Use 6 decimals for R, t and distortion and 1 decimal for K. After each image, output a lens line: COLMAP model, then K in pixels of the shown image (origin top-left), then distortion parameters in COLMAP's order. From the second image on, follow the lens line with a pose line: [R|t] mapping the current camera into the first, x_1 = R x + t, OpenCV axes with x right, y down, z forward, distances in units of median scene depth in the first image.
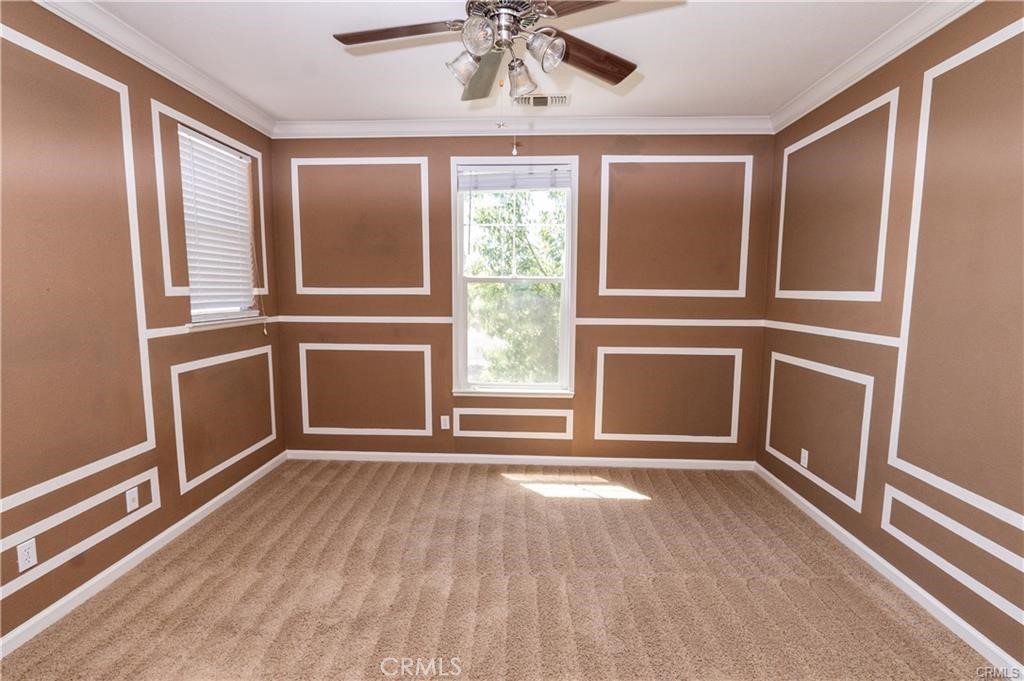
lens RADIAL K [[477.5, 0, 504.4], [0, 477.5, 339.9], [0, 0, 1]] dist [-0.009224, 0.000479]
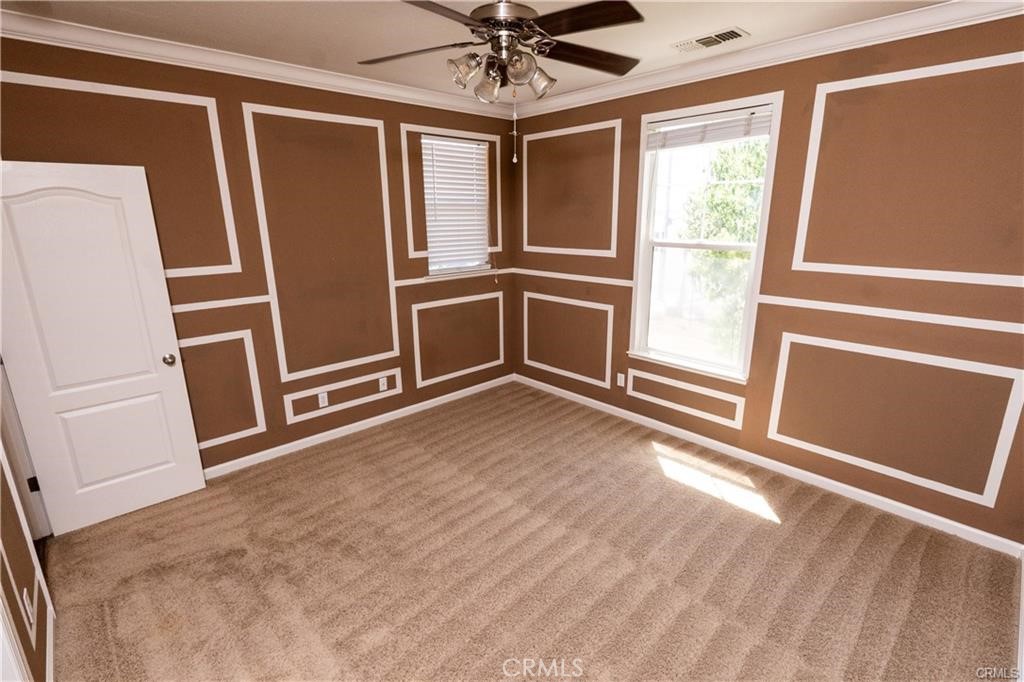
lens RADIAL K [[477.5, 0, 504.4], [0, 477.5, 340.4], [0, 0, 1]] dist [-0.009224, 0.000479]
pose [[0.716648, 0.165608, -0.677487, 0.427266], [-0.060647, 0.982517, 0.176018, -0.090600], [0.694793, -0.085055, 0.714163, 0.080919]]
